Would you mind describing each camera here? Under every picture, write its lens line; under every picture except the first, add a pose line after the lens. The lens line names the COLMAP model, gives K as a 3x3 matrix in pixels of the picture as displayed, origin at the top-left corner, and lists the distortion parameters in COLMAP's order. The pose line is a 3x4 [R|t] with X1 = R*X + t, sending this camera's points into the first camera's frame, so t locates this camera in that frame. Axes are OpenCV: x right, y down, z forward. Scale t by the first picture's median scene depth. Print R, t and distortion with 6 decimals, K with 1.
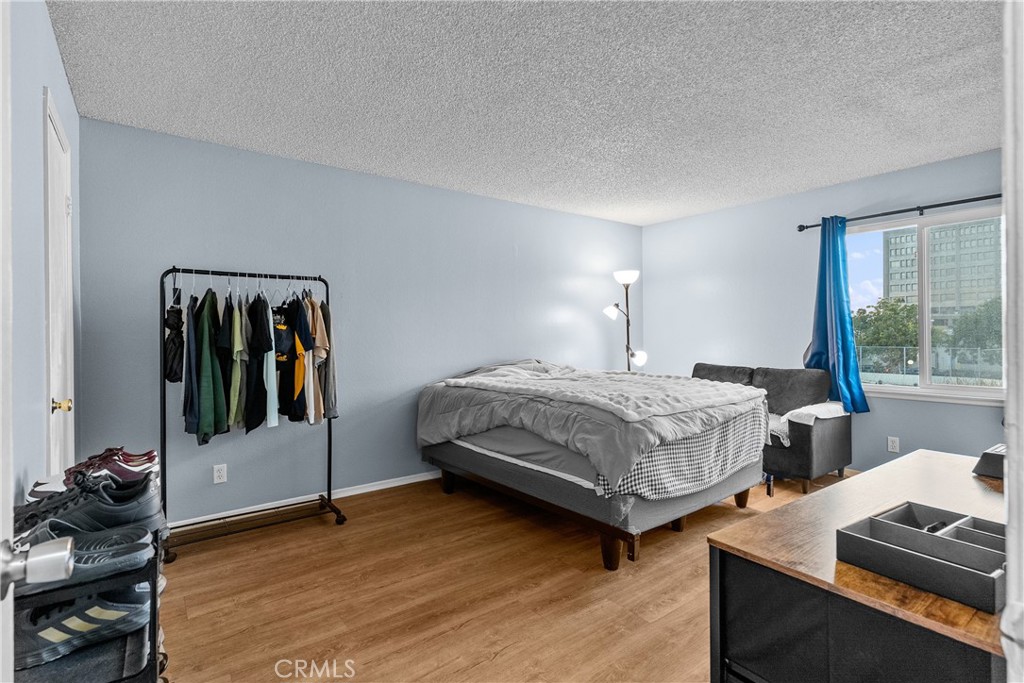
lens RADIAL K [[496.8, 0, 518.0], [0, 496.8, 337.5], [0, 0, 1]] dist [0.004040, 0.000837]
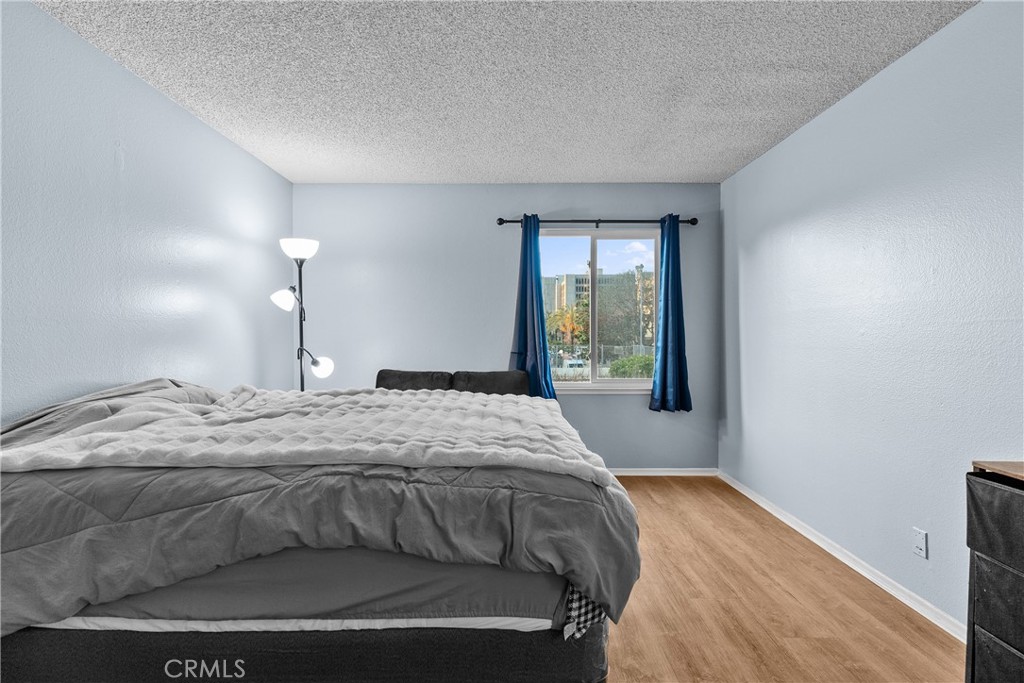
lens RADIAL K [[496.8, 0, 503.7], [0, 496.8, 339.5], [0, 0, 1]] dist [0.004040, 0.000837]
pose [[0.621393, -0.002629, 0.783495, -0.178130], [-0.002270, 0.999984, 0.005156, -0.001400], [-0.783496, -0.004982, 0.621377, 0.443887]]
